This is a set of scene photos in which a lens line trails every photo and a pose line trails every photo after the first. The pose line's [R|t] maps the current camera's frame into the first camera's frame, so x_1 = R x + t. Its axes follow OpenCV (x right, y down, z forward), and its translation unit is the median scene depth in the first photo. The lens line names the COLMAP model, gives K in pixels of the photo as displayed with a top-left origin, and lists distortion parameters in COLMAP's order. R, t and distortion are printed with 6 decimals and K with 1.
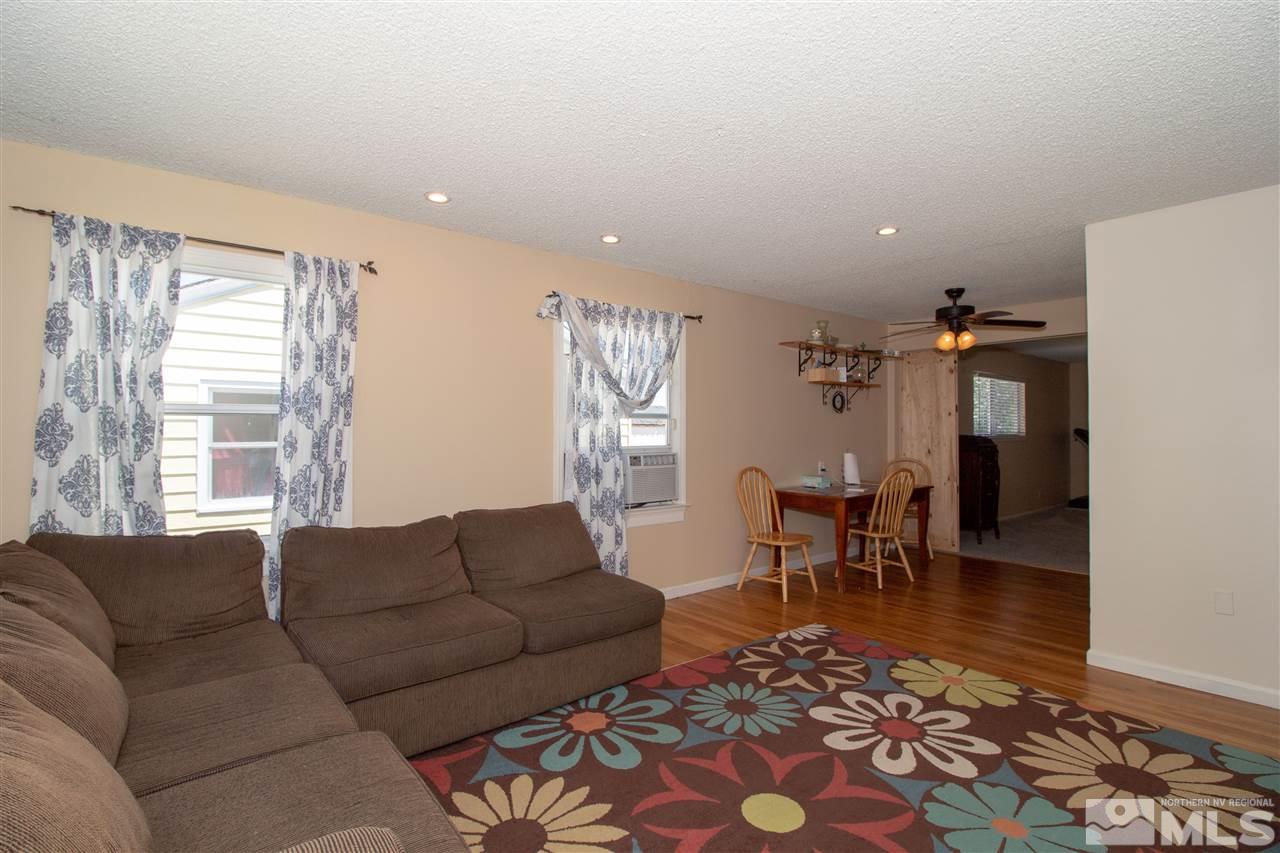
lens RADIAL K [[612.7, 0, 634.6], [0, 612.7, 420.3], [0, 0, 1]] dist [0.000584, -0.015634]
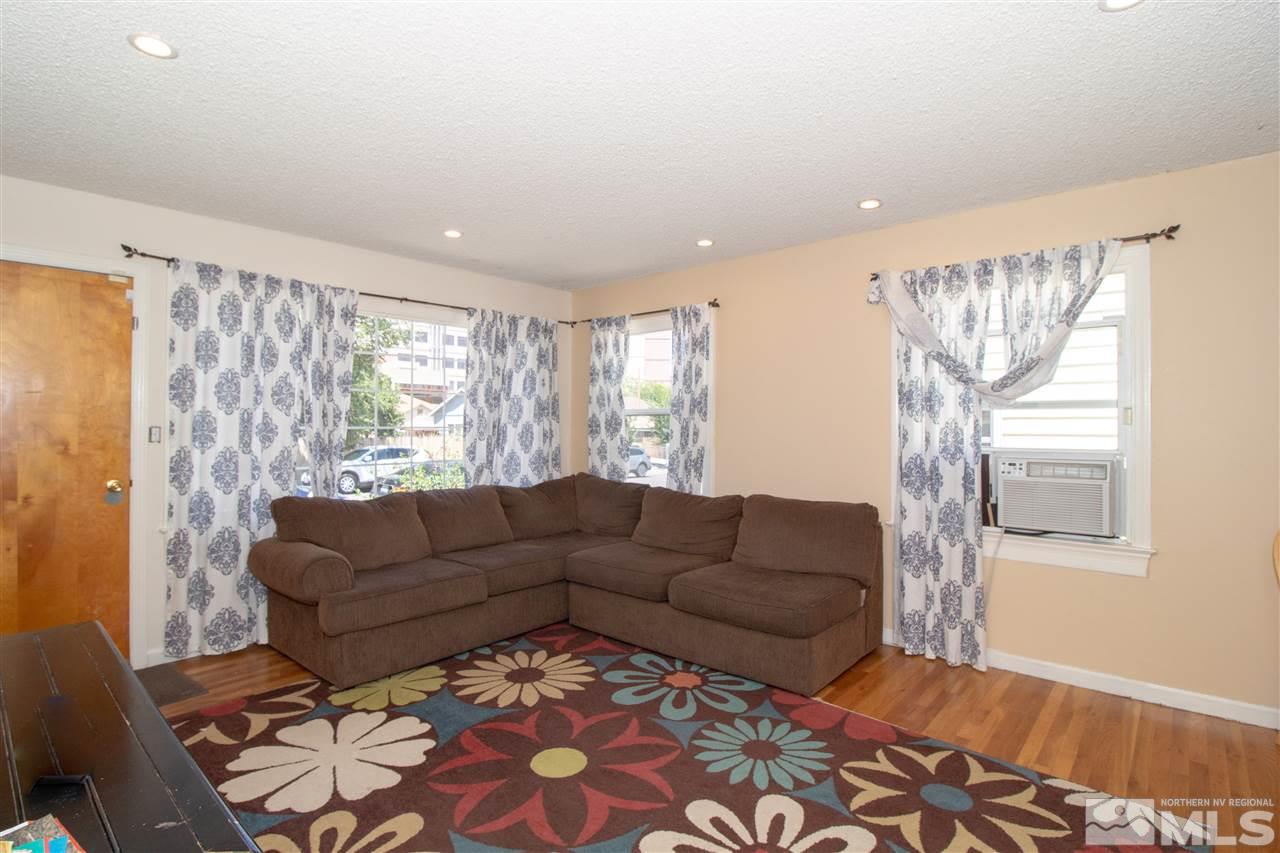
lens RADIAL K [[612.7, 0, 634.6], [0, 612.7, 420.3], [0, 0, 1]] dist [0.000584, -0.015634]
pose [[0.167231, -0.006135, -0.985899, 0.973196], [0.012580, 0.999913, -0.004088, 0.011182], [0.985838, -0.011719, 0.167293, 0.679812]]
